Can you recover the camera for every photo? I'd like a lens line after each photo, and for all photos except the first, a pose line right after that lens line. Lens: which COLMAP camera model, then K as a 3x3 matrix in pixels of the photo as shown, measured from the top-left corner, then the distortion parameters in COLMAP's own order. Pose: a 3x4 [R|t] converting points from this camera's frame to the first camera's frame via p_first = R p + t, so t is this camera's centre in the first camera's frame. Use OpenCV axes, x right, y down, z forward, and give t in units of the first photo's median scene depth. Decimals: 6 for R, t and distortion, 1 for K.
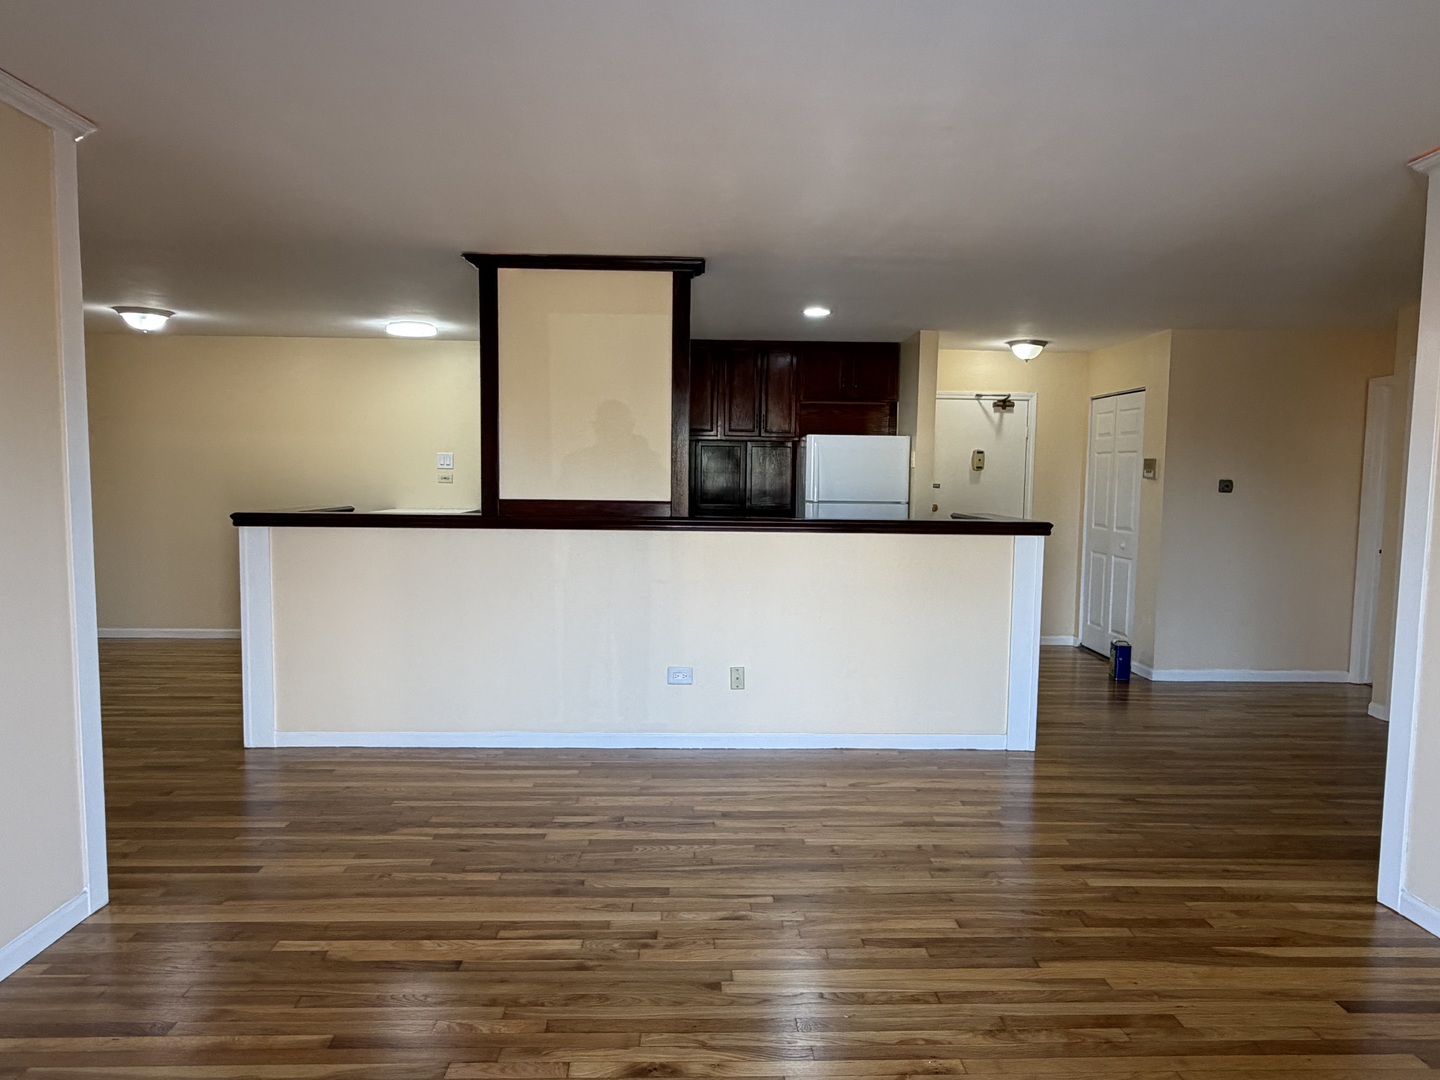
lens RADIAL K [[913.1, 0, 713.7], [0, 913.1, 550.2], [0, 0, 1]] dist [-0.008135, 0.001565]
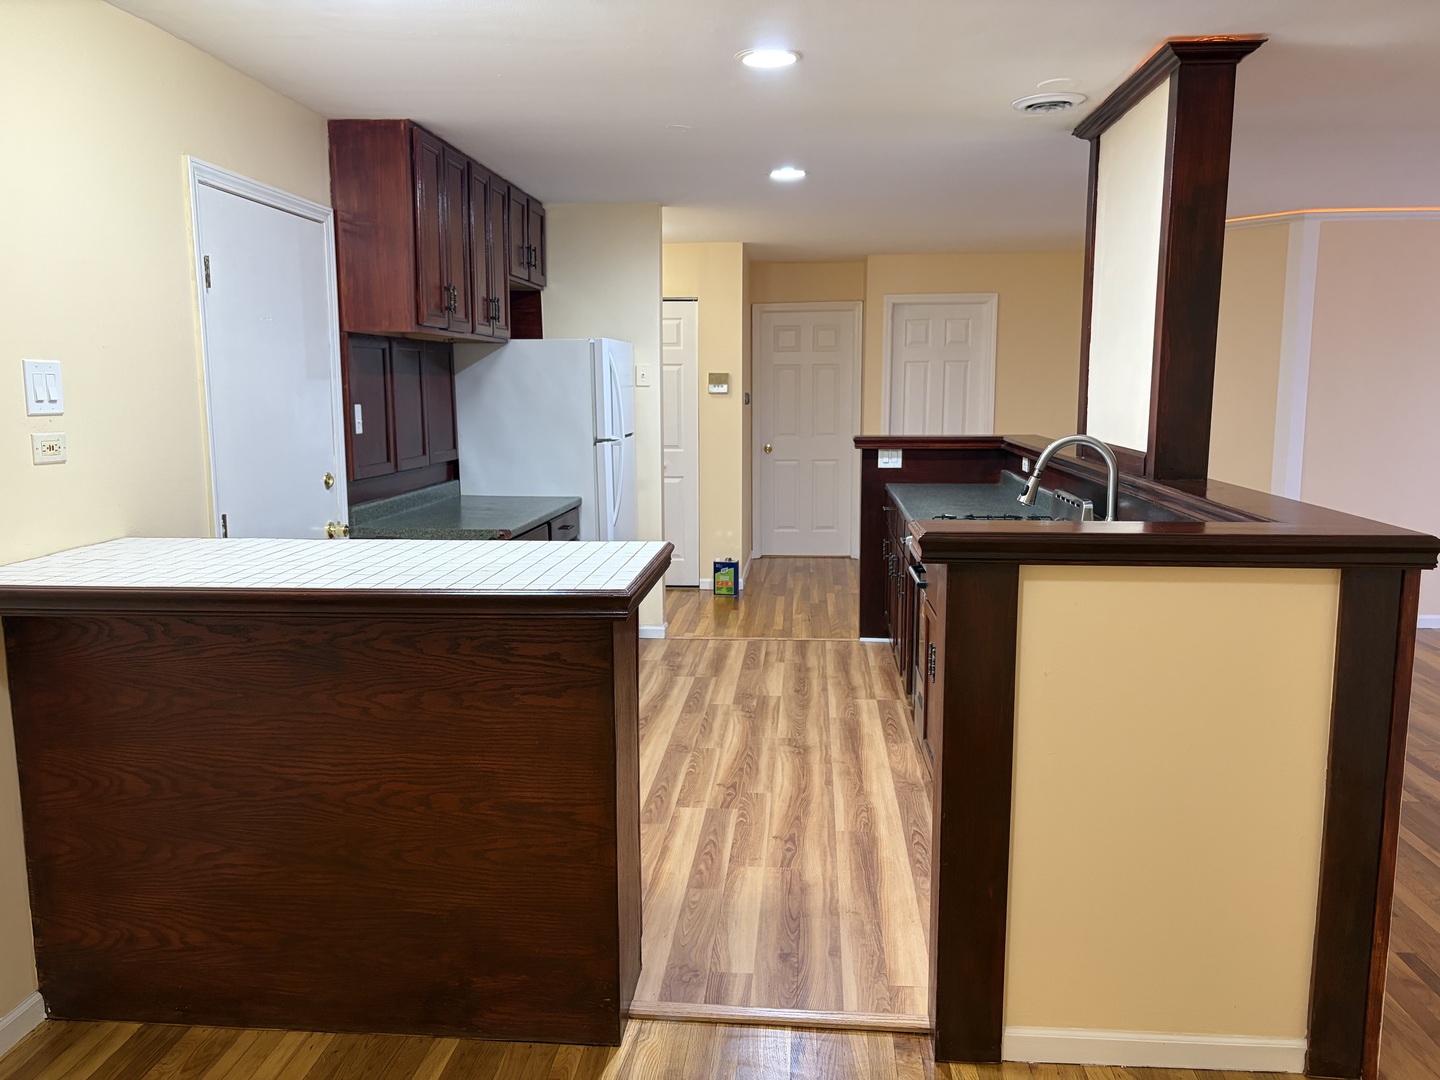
lens RADIAL K [[1097.3, 0, 720.0], [0, 1097.3, 540.0], [0, 0, 1]] dist [0.002200, 0.001469]
pose [[0.095350, -0.157112, 0.982967, -0.710086], [0.081820, 0.985362, 0.149558, -0.096257], [-0.992076, 0.066167, 0.106809, 0.851424]]
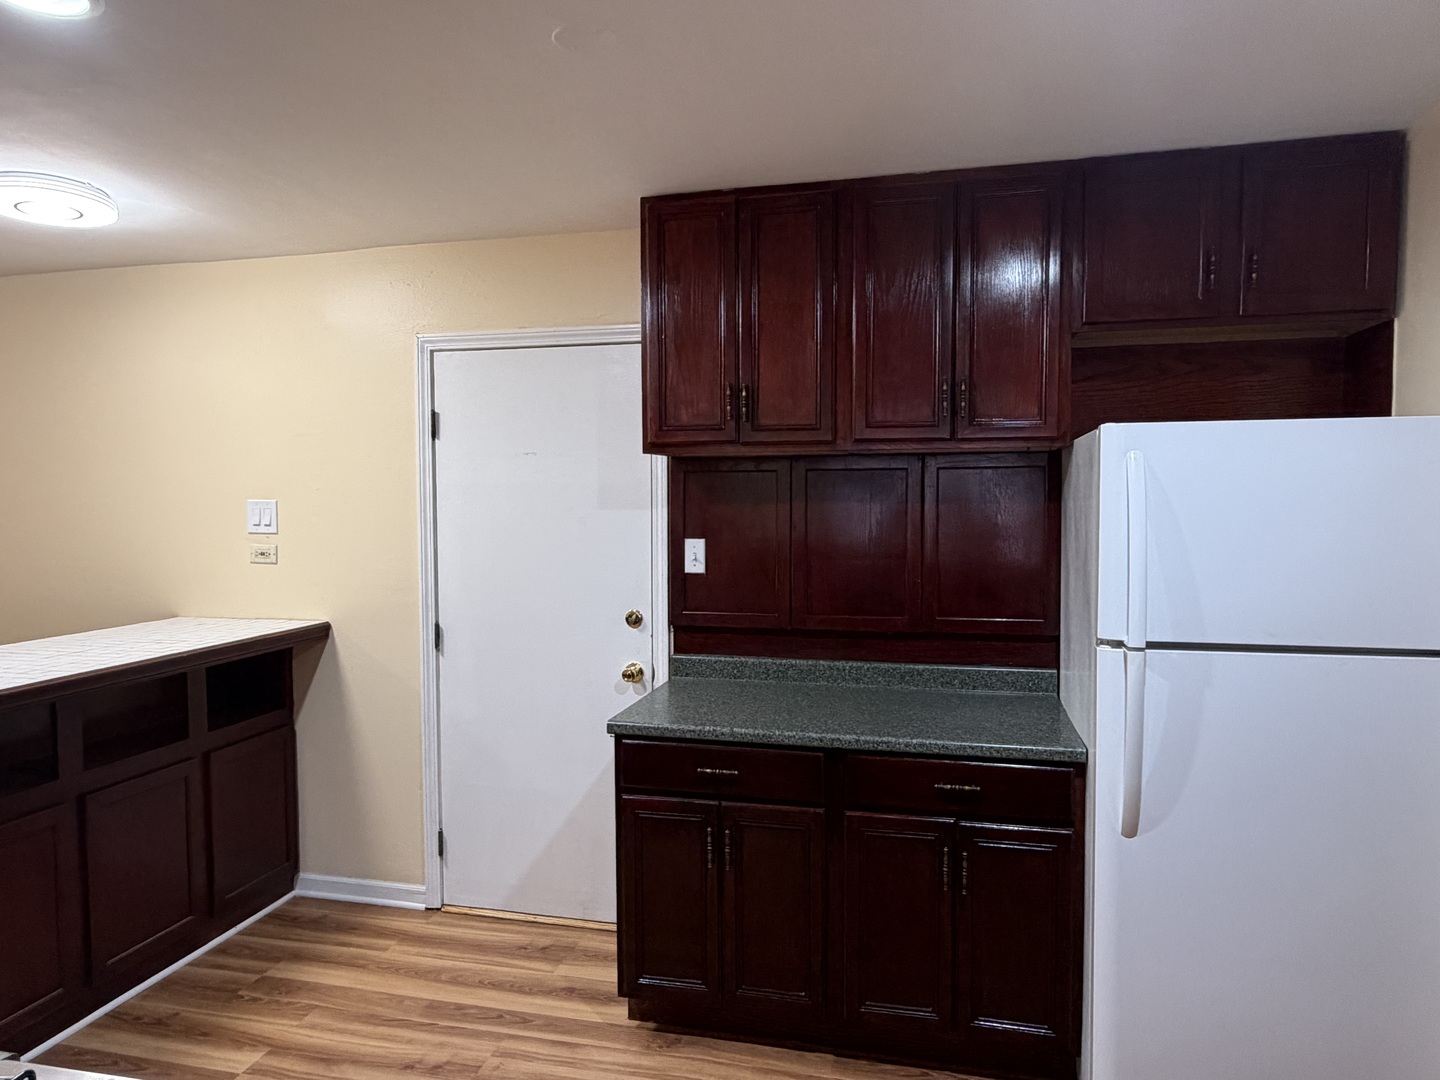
lens RADIAL K [[913.1, 0, 713.7], [0, 913.1, 550.2], [0, 0, 1]] dist [-0.008135, 0.001565]
pose [[0.971438, -0.007448, -0.237178, 0.049239], [0.001578, 0.999688, -0.024928, -0.077825], [0.237290, 0.023842, 0.971146, 0.678116]]
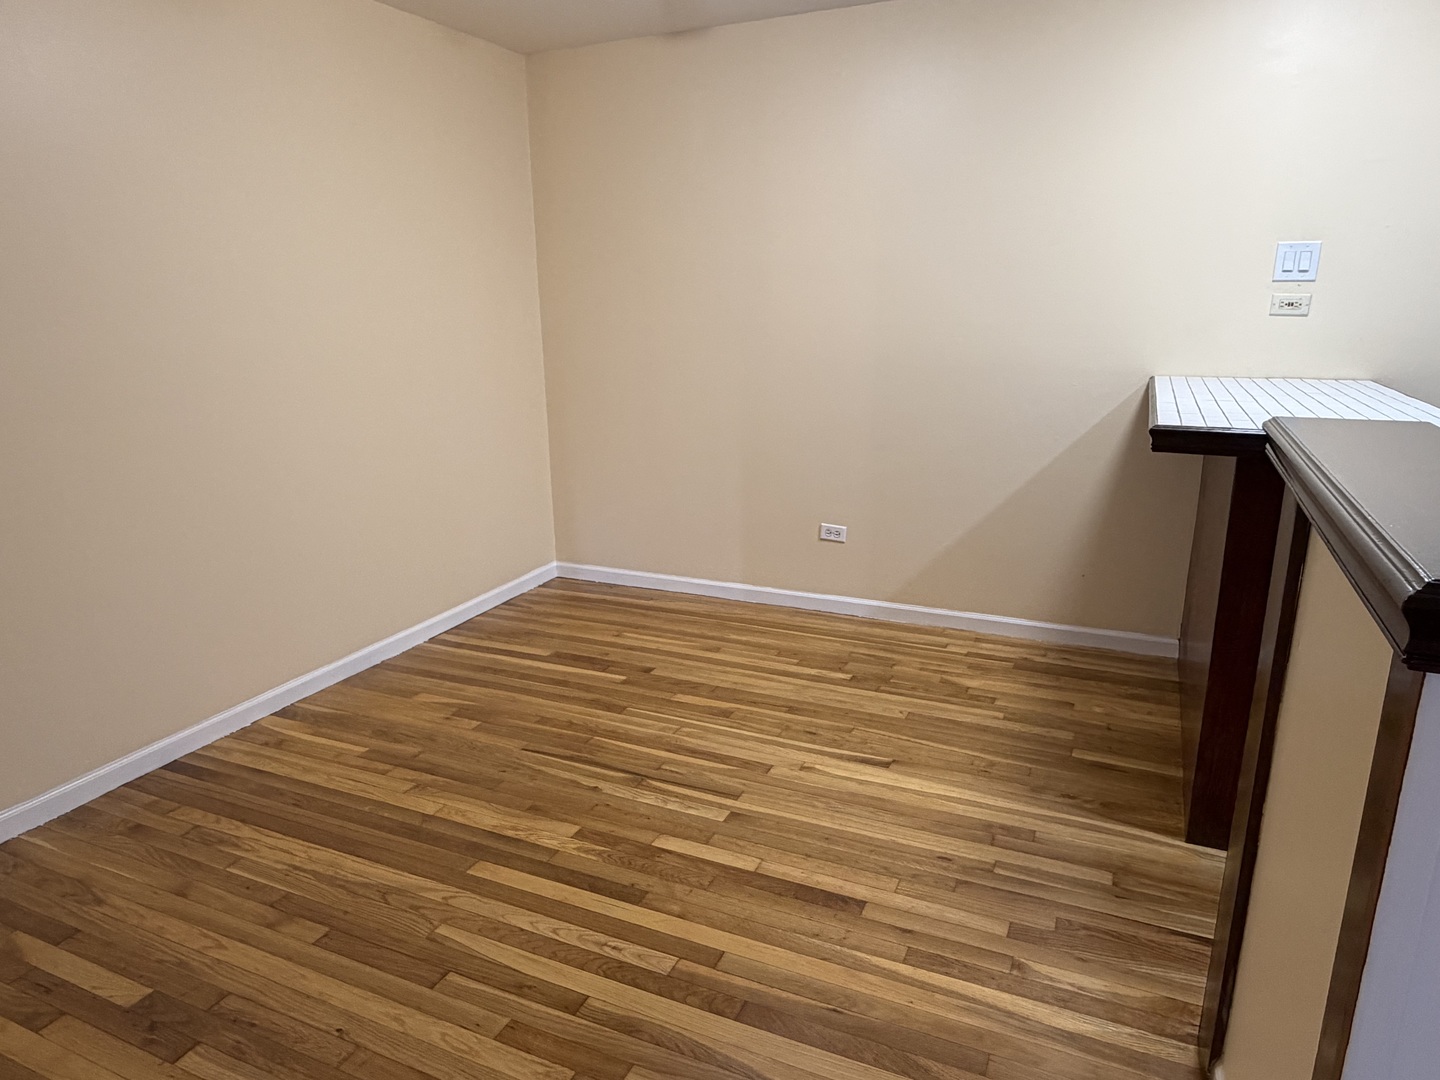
lens RADIAL K [[913.1, 0, 713.7], [0, 913.1, 550.2], [0, 0, 1]] dist [-0.008135, 0.001565]
pose [[0.900222, 0.088686, -0.426304, -0.392247], [-0.004468, 0.980869, 0.194619, -0.054186], [0.435409, -0.173295, 0.883396, 0.553385]]
